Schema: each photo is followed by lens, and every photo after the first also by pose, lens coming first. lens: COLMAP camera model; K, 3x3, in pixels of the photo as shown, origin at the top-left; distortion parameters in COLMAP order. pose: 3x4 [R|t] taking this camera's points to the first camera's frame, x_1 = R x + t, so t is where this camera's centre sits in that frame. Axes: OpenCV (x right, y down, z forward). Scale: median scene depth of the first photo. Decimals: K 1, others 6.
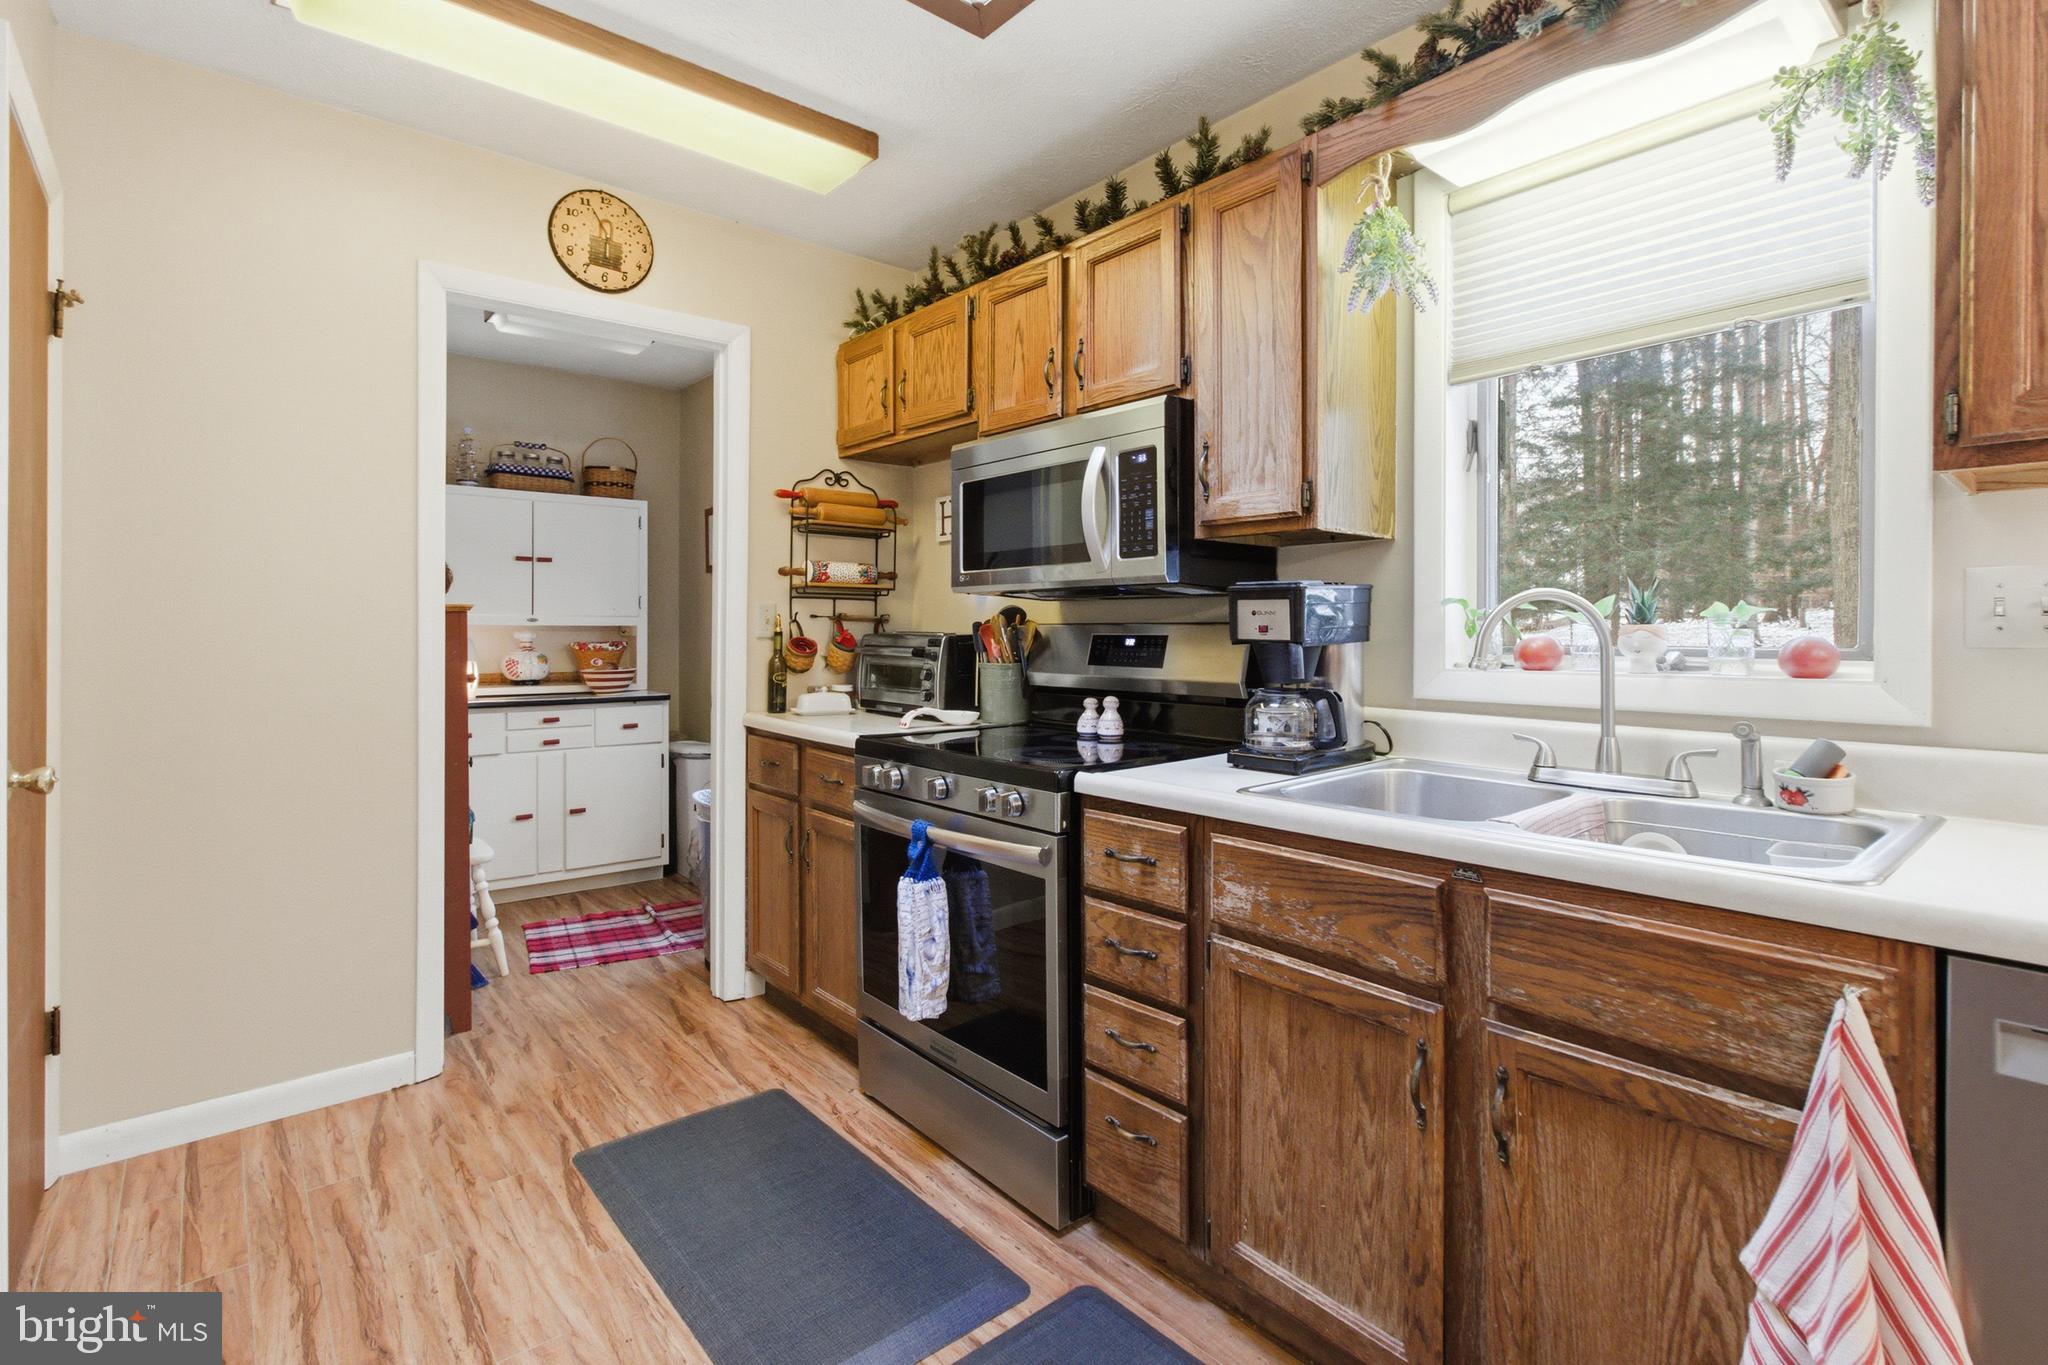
lens RADIAL K [[964.3, 0, 1025.9], [0, 964.3, 636.5], [0, 0, 1]] dist [-0.015802, 0.006720]
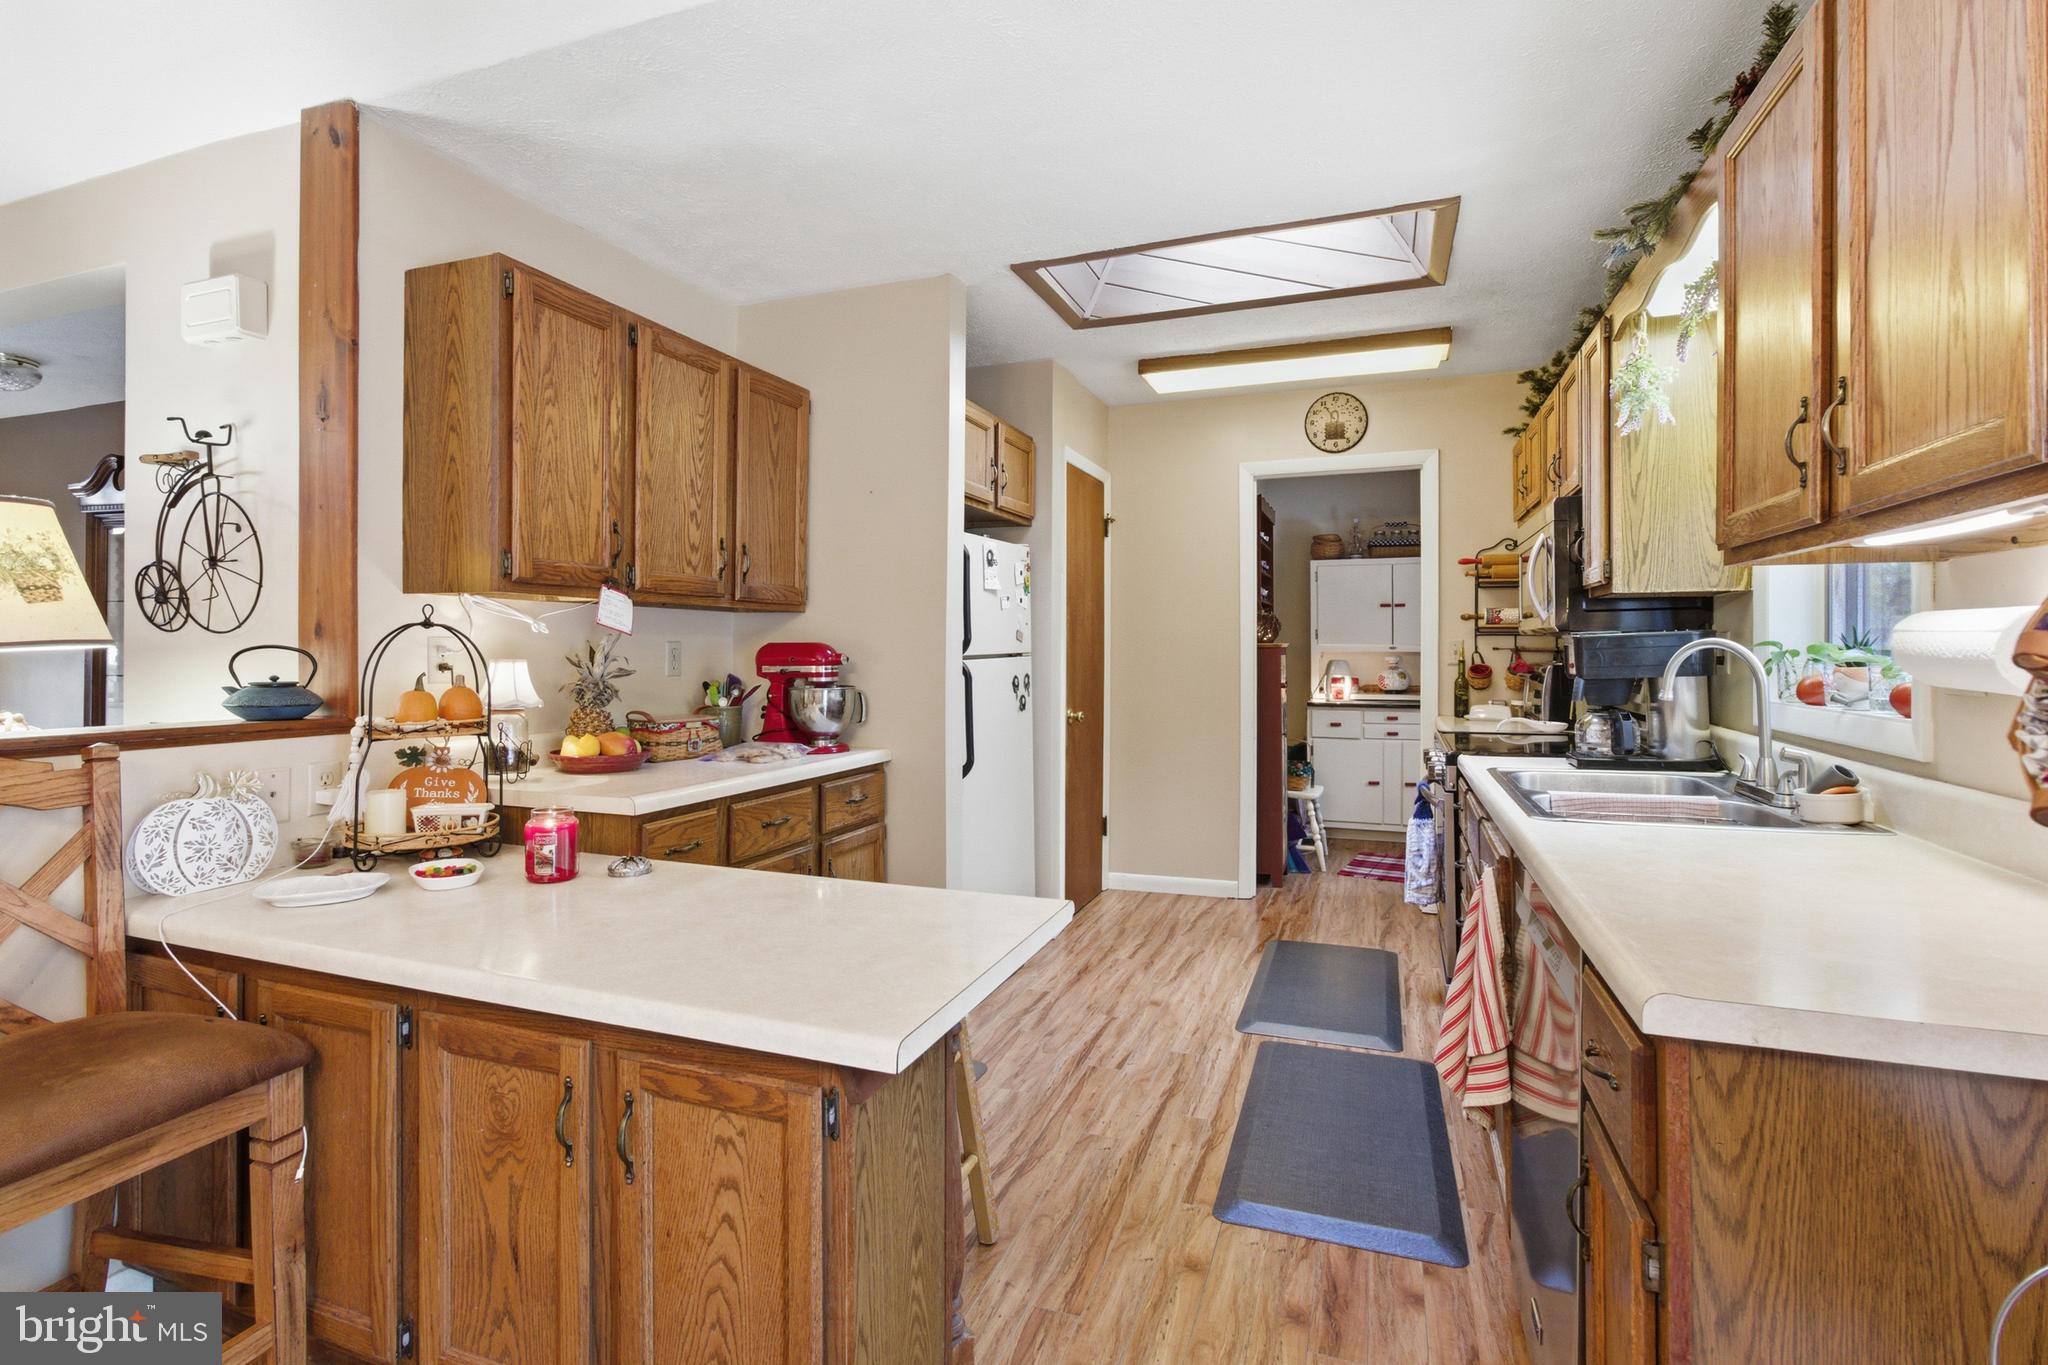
lens RADIAL K [[964.3, 0, 1044.0], [0, 964.3, 644.4], [0, 0, 1]] dist [-0.015802, 0.006720]
pose [[0.502084, -0.002500, -0.864815, 0.934209], [-0.005110, 0.999970, -0.005857, -0.024261], [0.864804, 0.007360, 0.502056, -0.329817]]
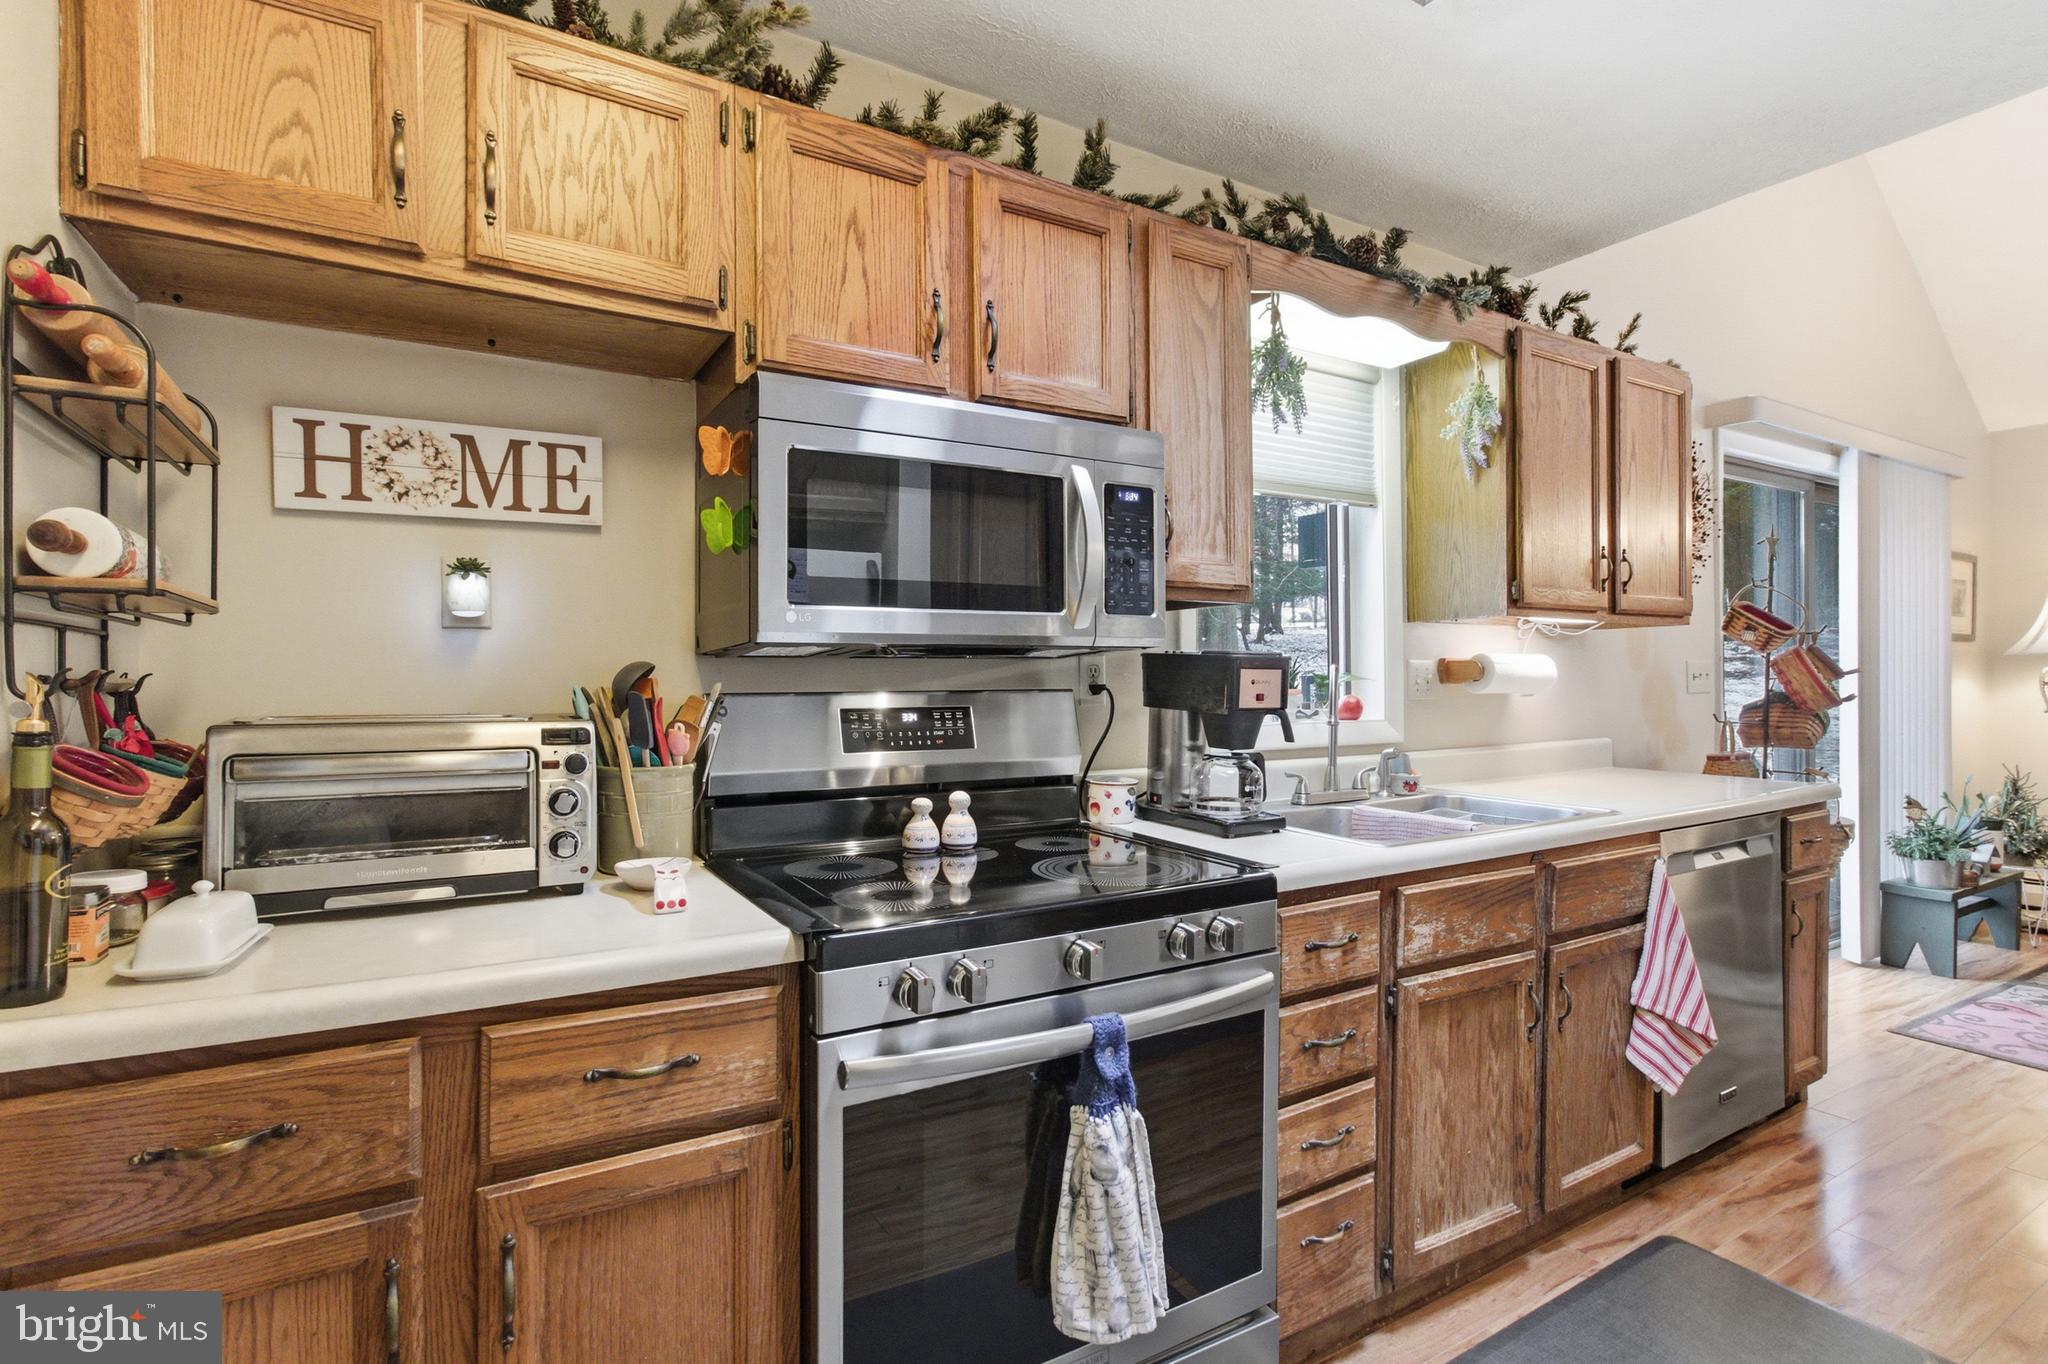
lens RADIAL K [[964.3, 0, 1033.8], [0, 964.3, 685.8], [0, 0, 1]] dist [-0.015802, 0.006720]
pose [[0.182536, -0.010042, 0.983148, -0.674353], [0.011402, 0.999902, 0.008097, -0.025451], [-0.983133, 0.009732, 0.182632, 0.865376]]
